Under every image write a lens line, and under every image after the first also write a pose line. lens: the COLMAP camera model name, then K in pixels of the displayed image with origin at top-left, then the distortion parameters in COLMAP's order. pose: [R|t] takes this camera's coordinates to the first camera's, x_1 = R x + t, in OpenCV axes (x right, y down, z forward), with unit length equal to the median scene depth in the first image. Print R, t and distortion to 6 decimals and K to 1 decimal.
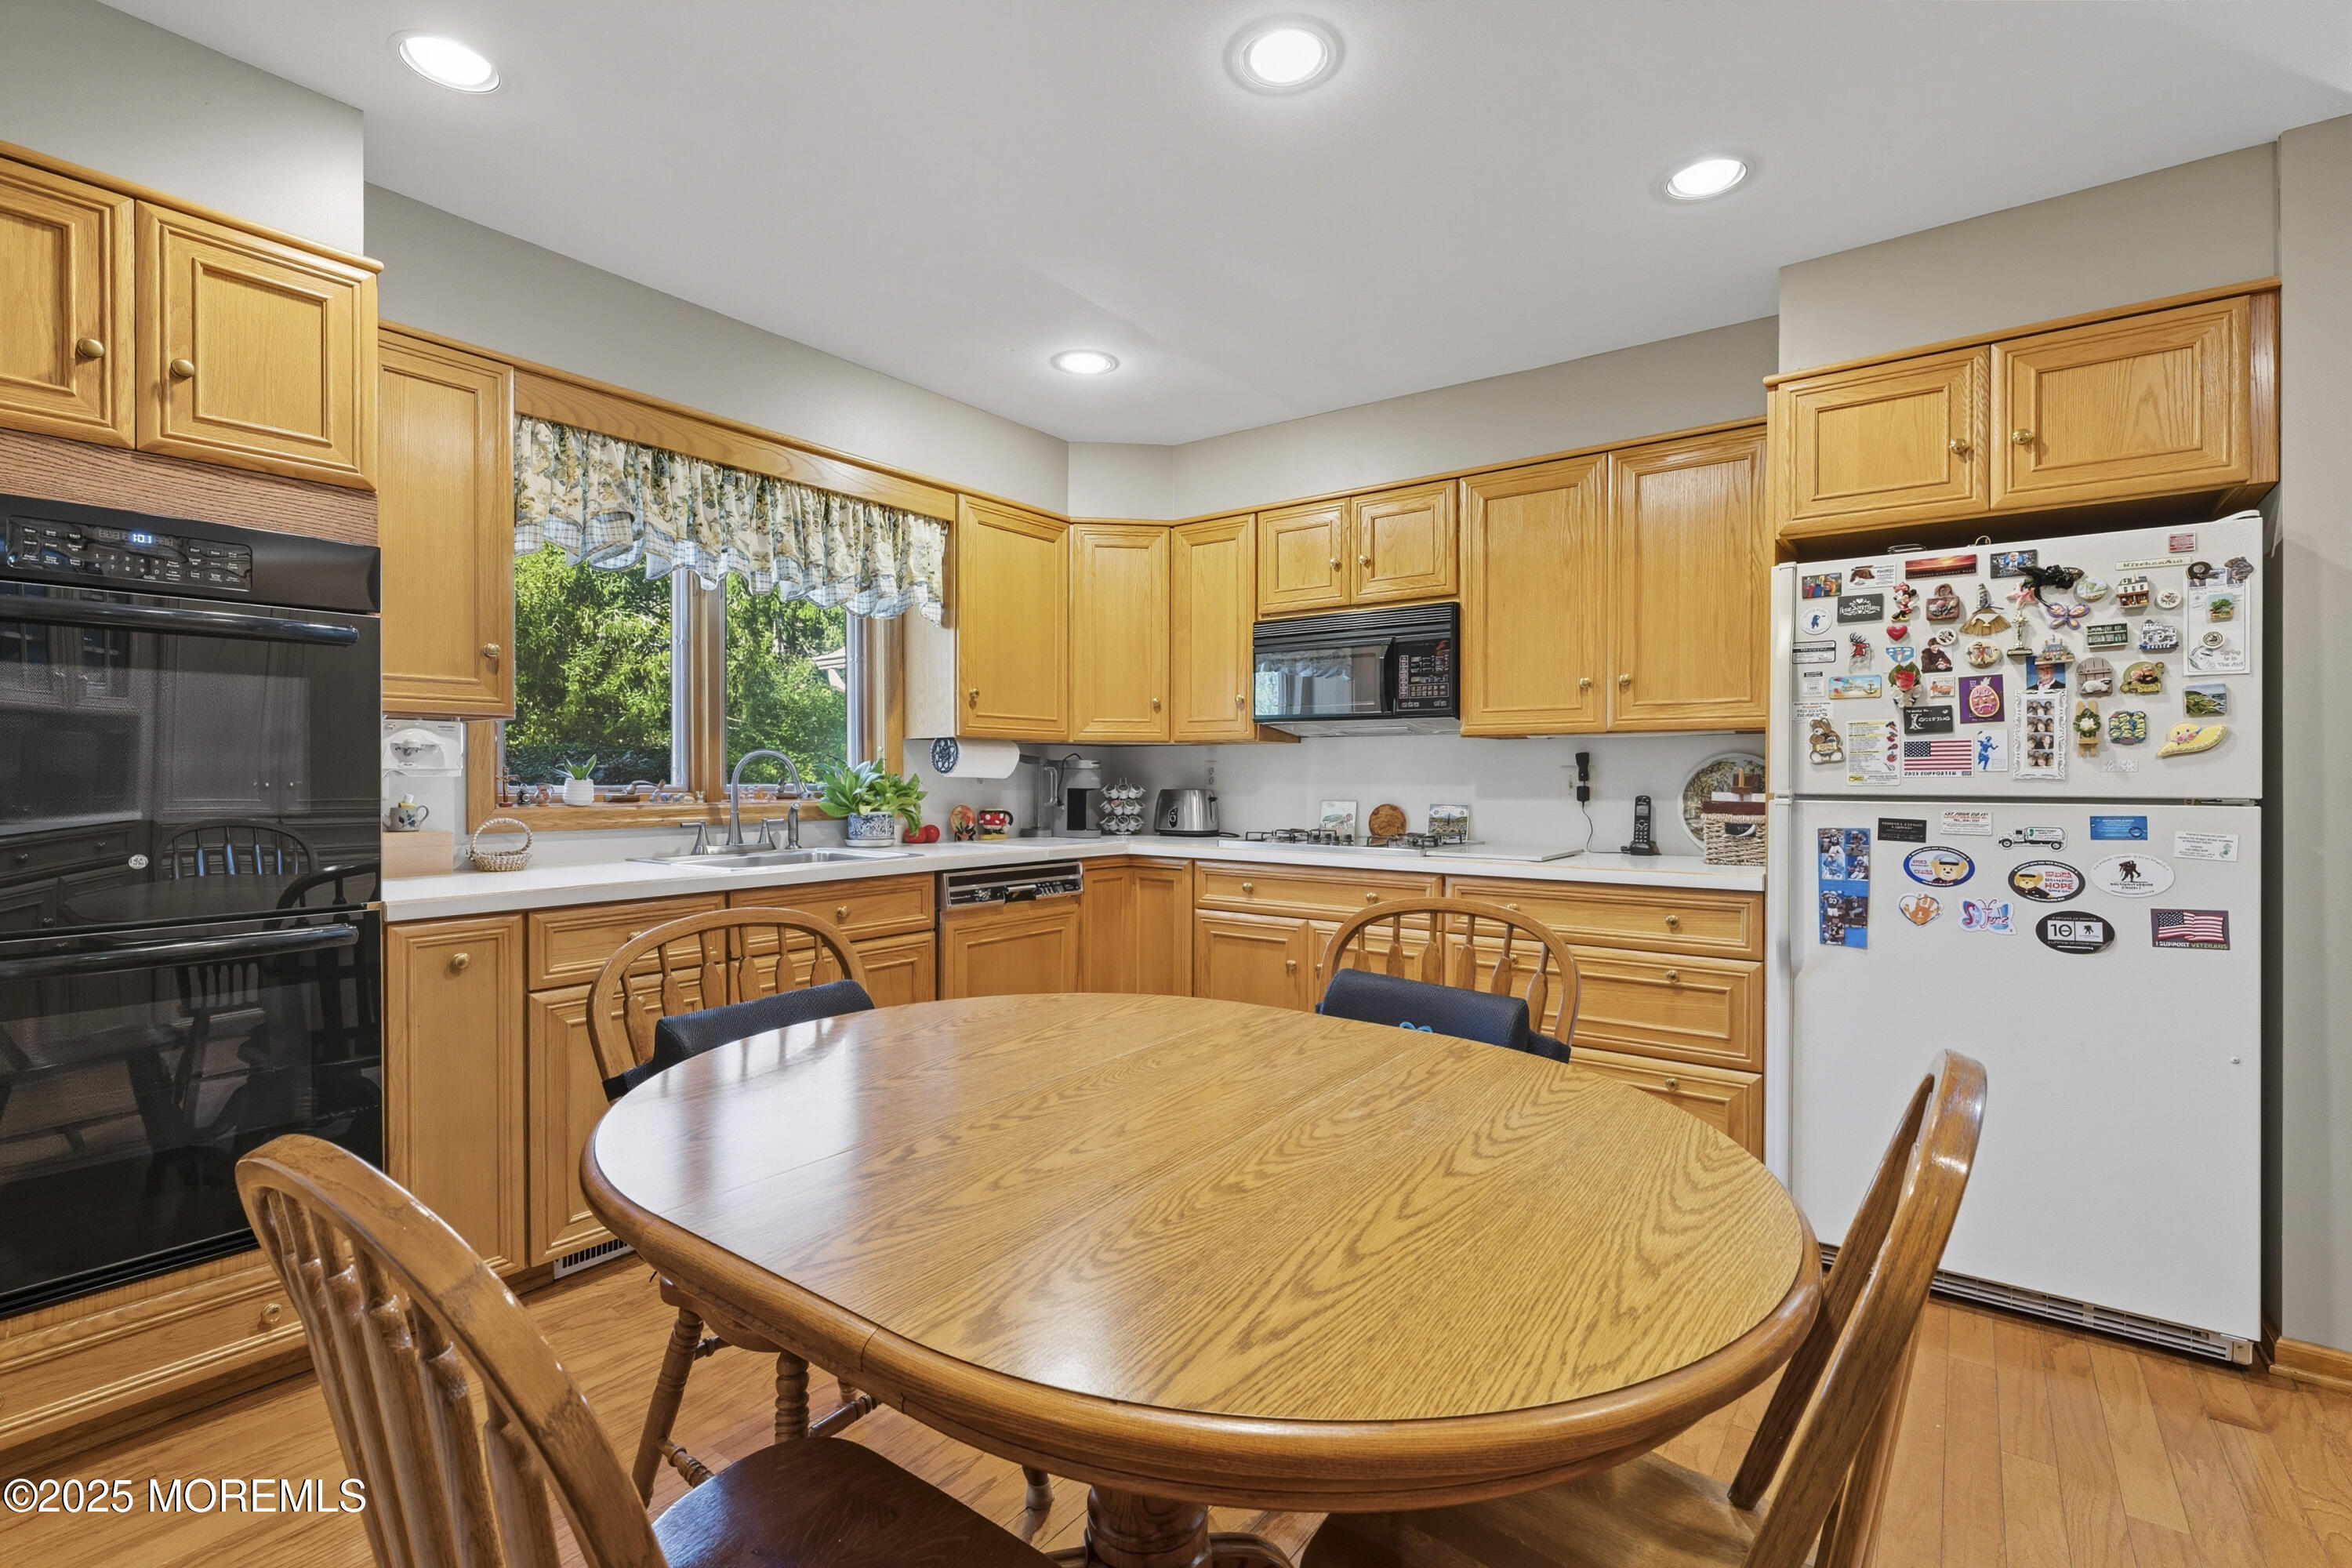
lens RADIAL K [[1057.1, 0, 1171.6], [0, 1057.1, 779.7], [0, 0, 1]] dist [-0.002686, -0.001739]
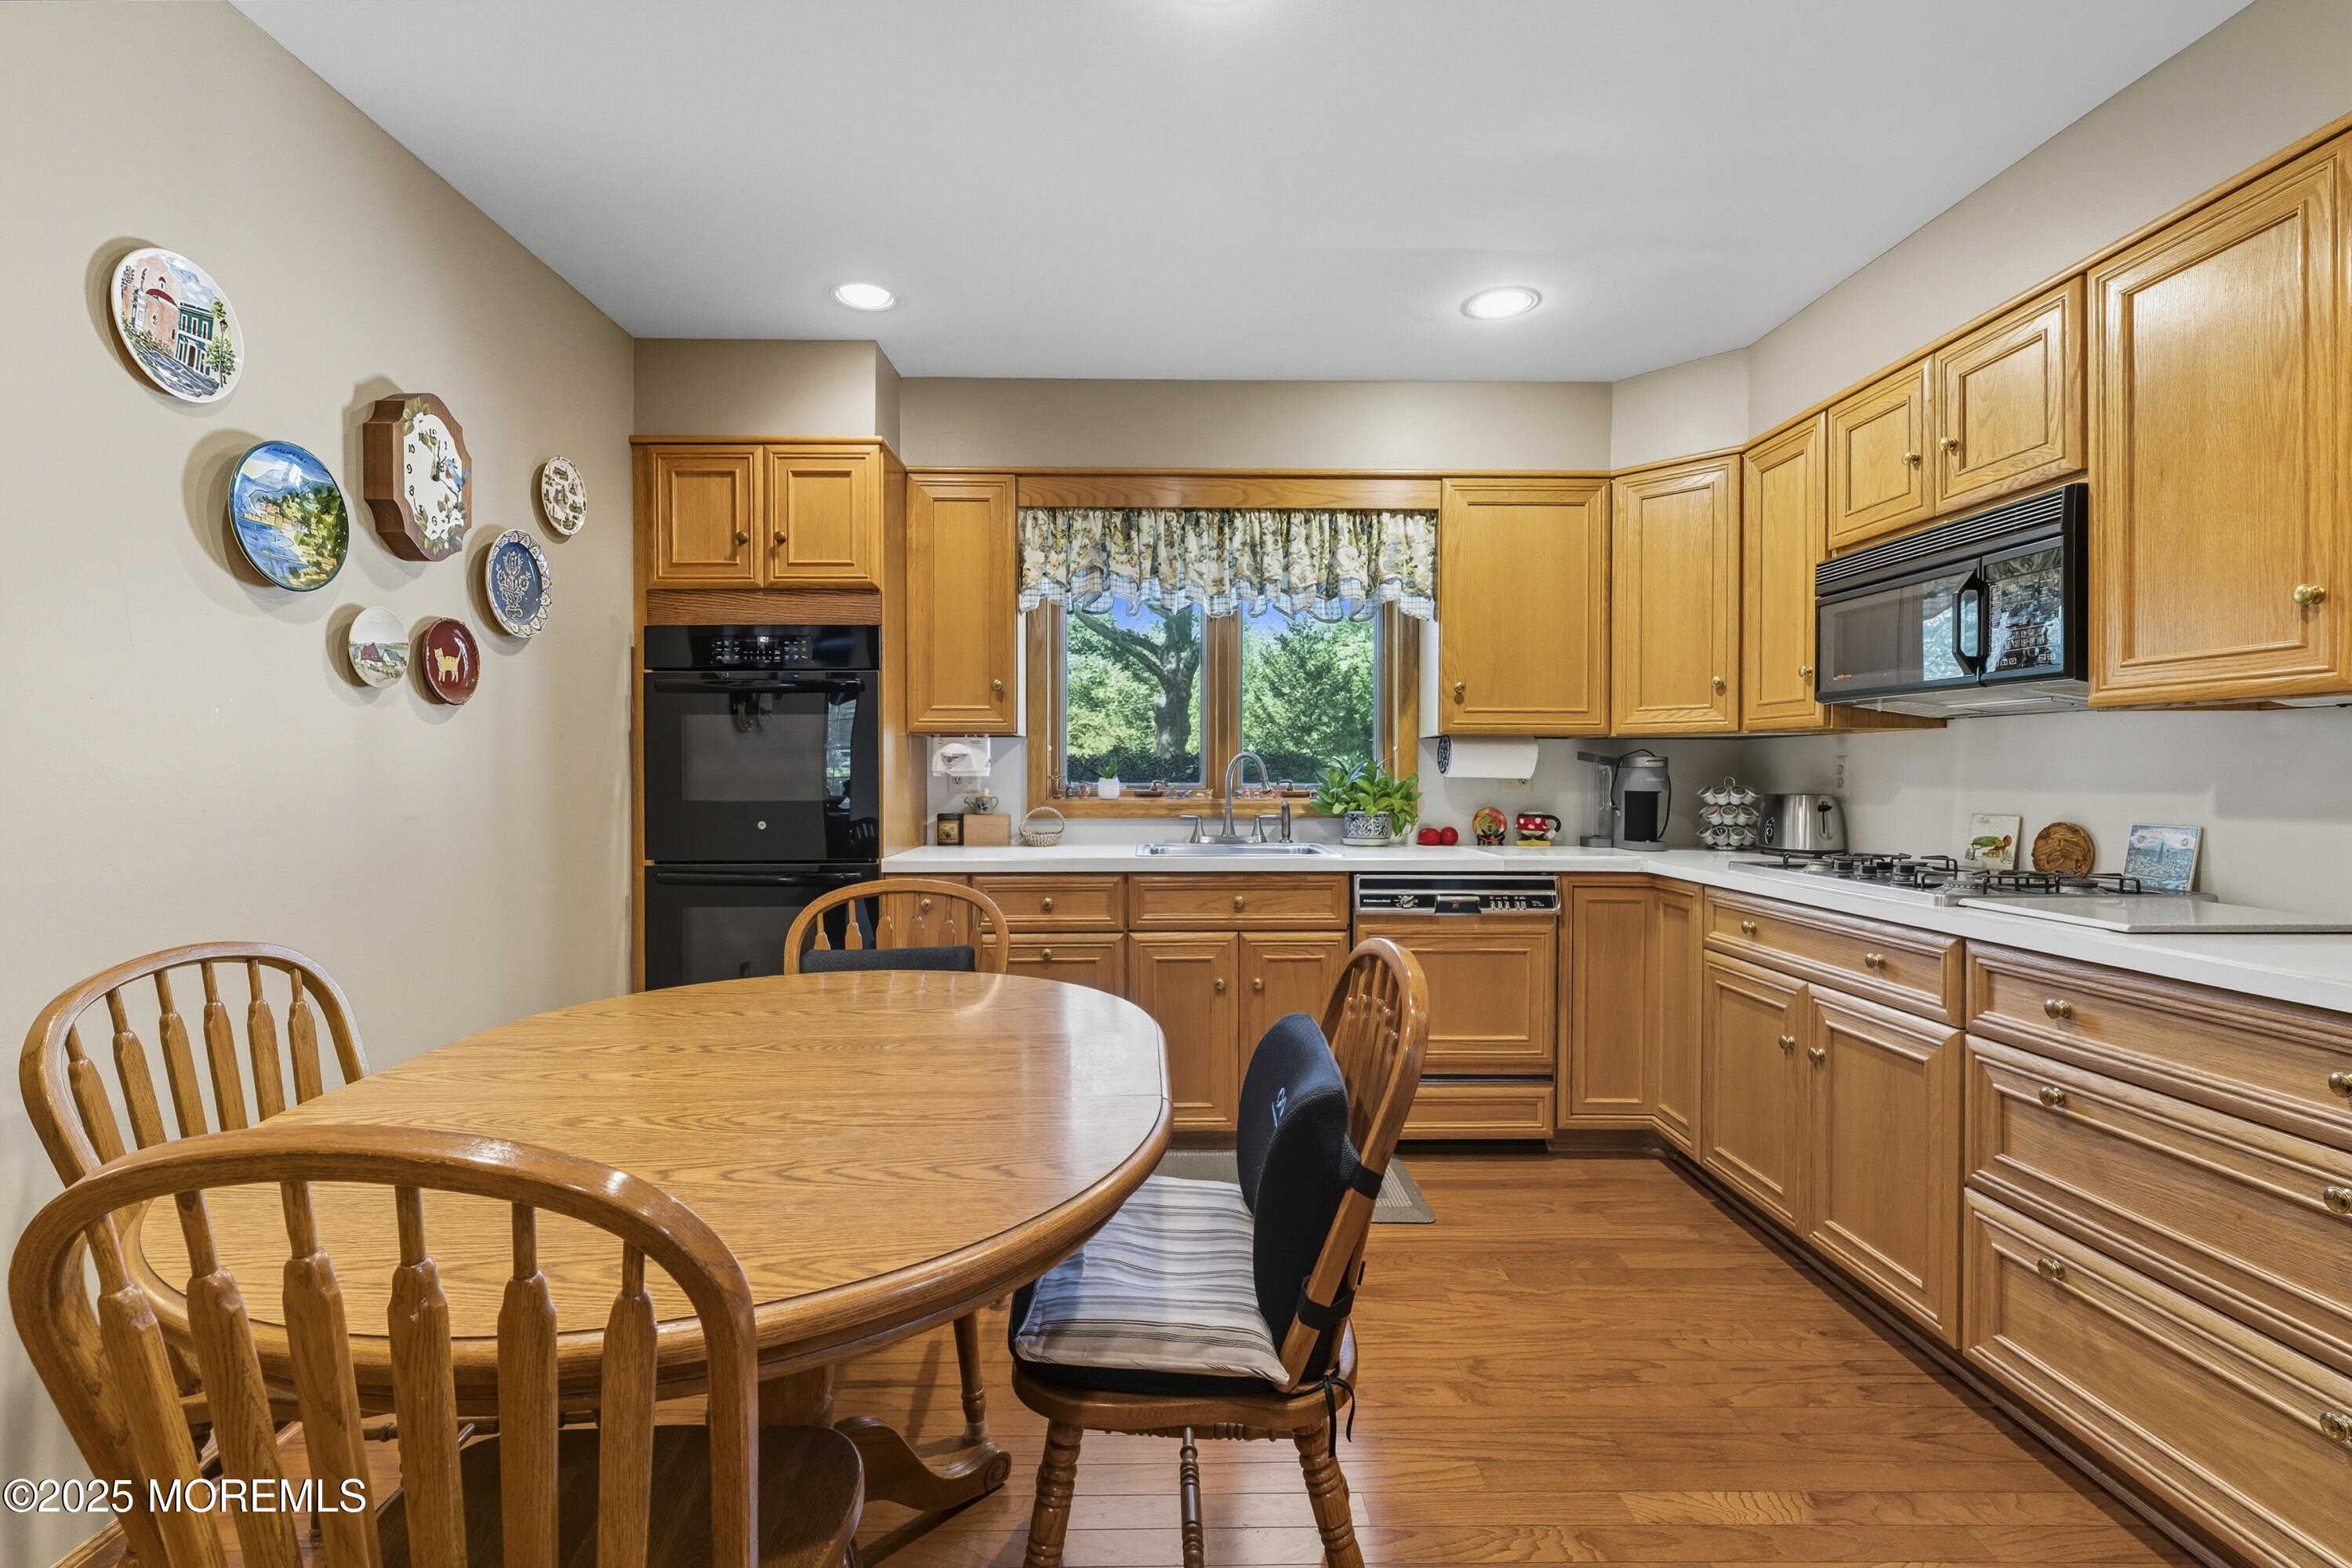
lens RADIAL K [[1057.1, 0, 1170.4], [0, 1057.1, 778.5], [0, 0, 1]] dist [-0.002686, -0.001739]
pose [[0.616404, 0.003041, -0.787424, 0.433372], [-0.002893, 0.999995, 0.001597, -0.002314], [0.787425, 0.001293, 0.616409, 0.241866]]
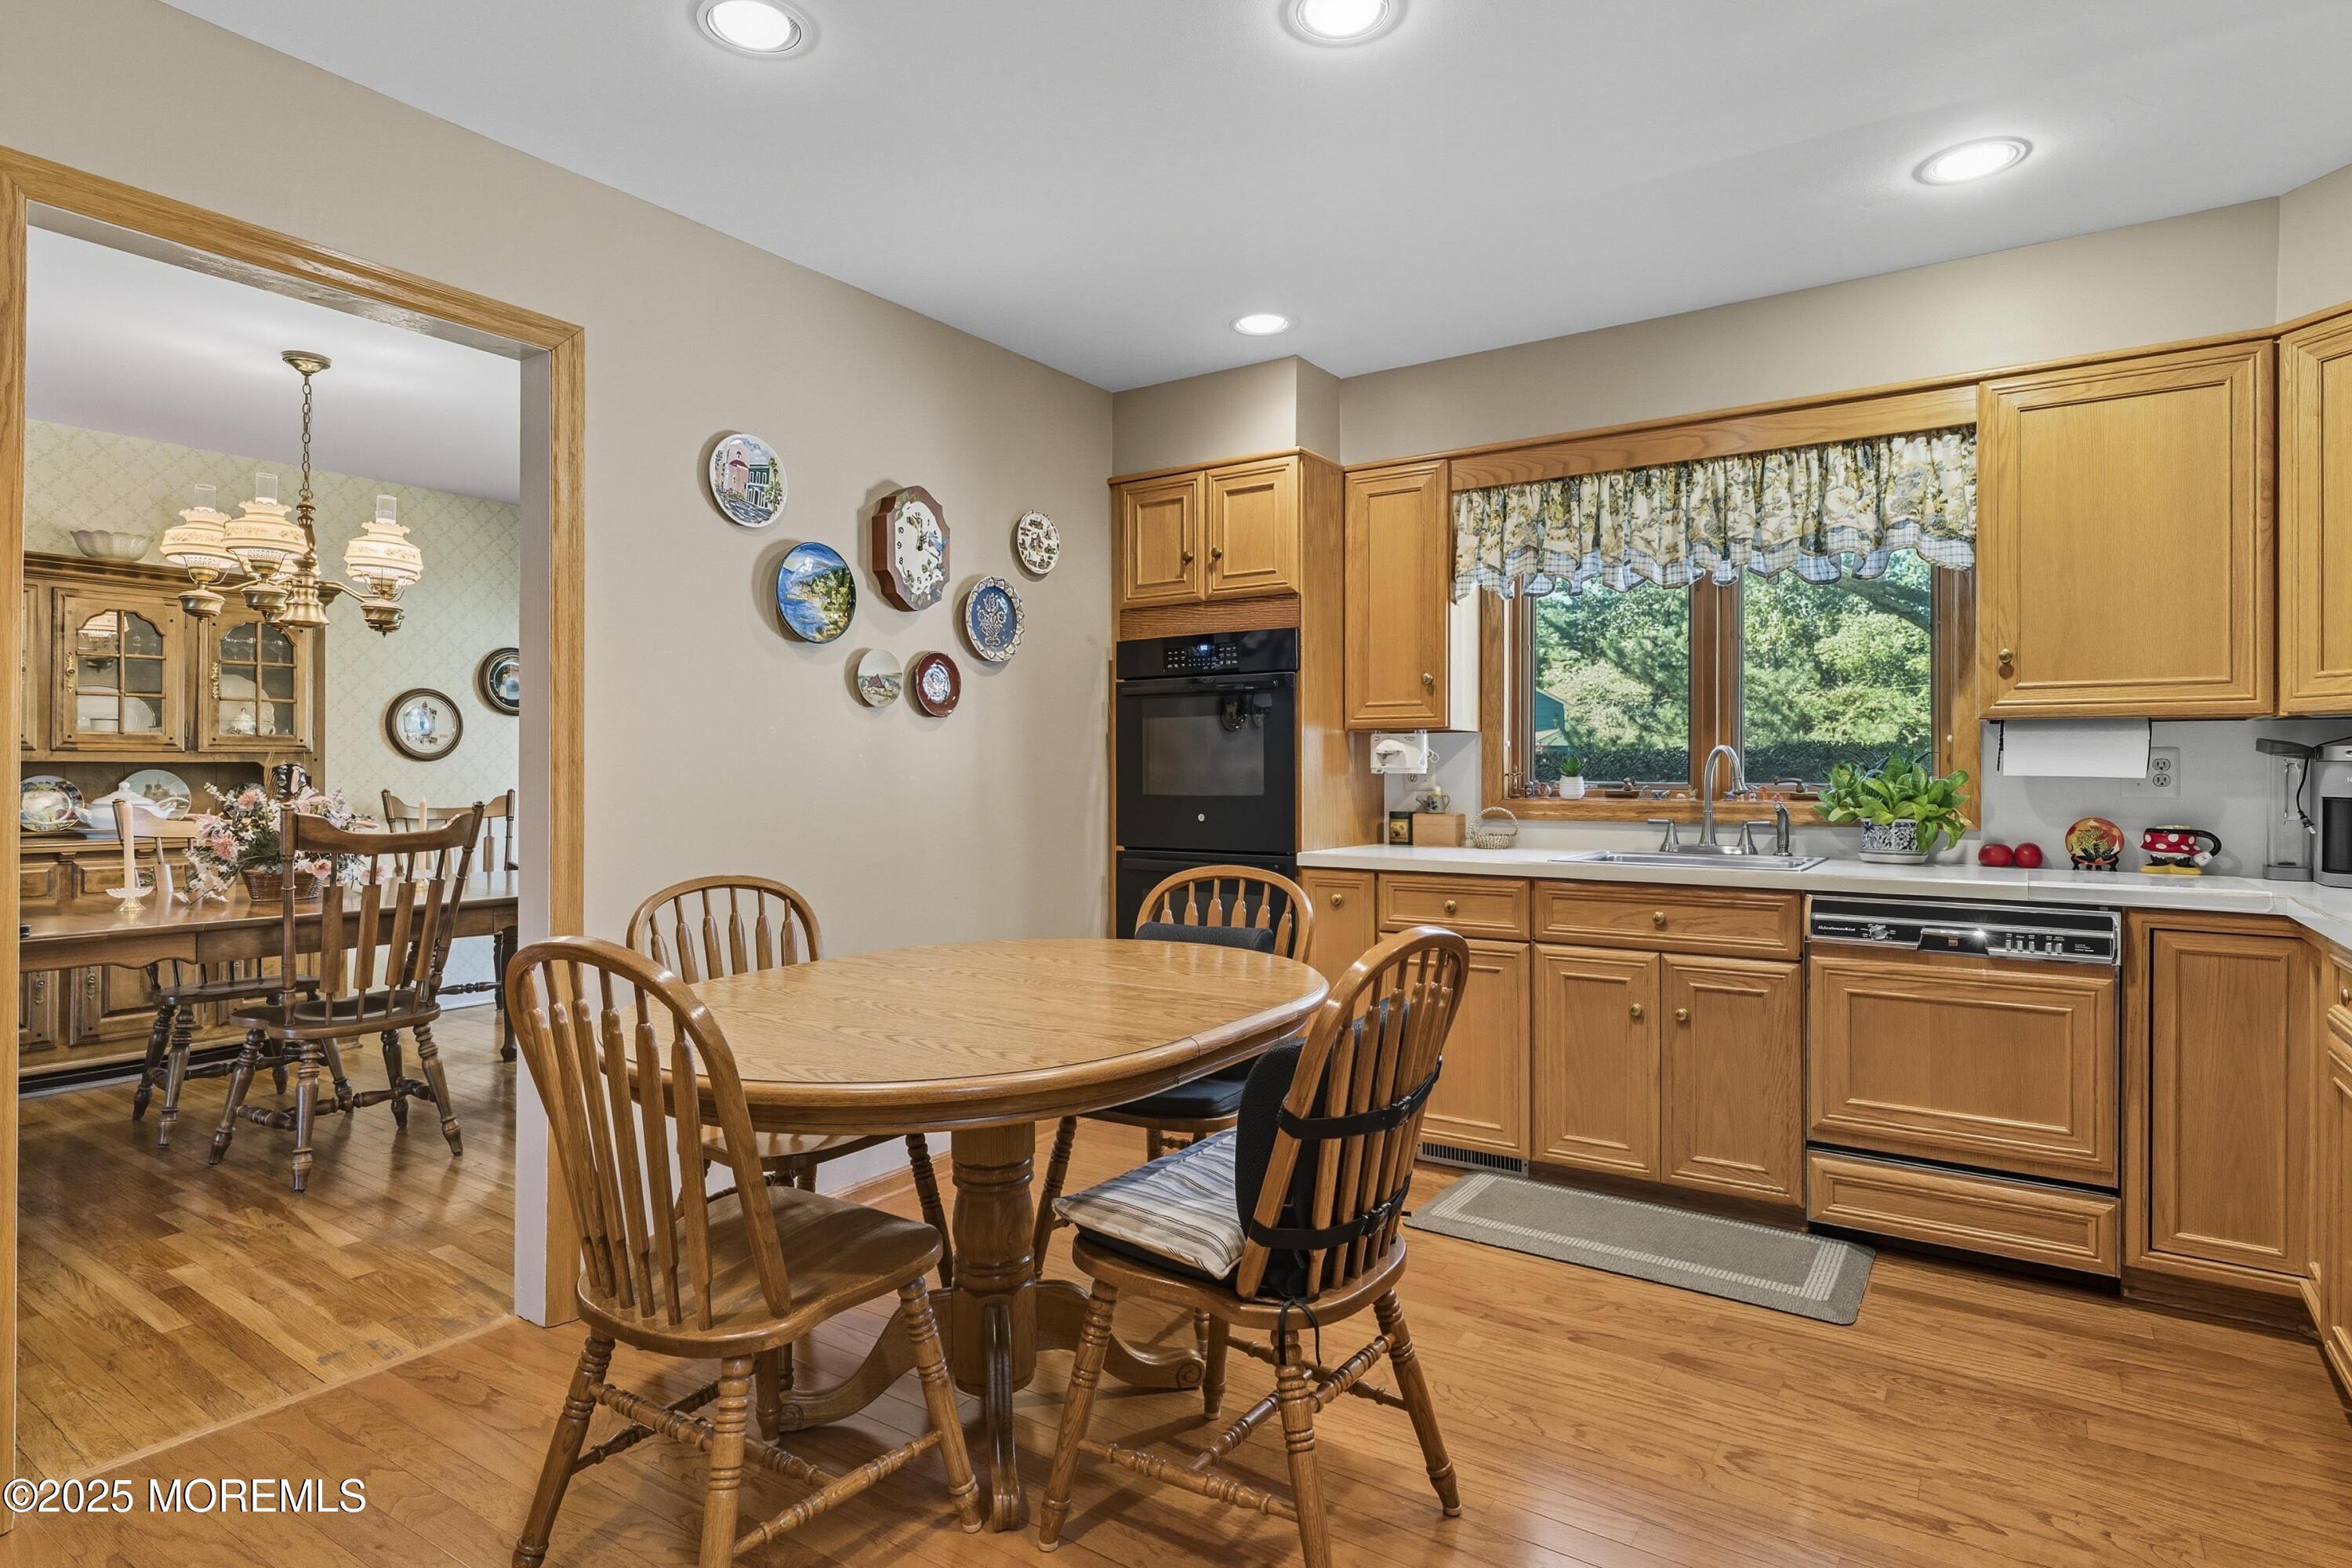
lens RADIAL K [[1244.3, 0, 1167.8], [0, 1244.3, 766.1], [0, 0, 1]] dist [-0.004825, -0.000701]
pose [[0.043385, -0.006727, -0.999036, 0.675796], [-0.005994, 0.999958, -0.006994, 0.000375], [0.999040, 0.006291, 0.043343, 0.448226]]
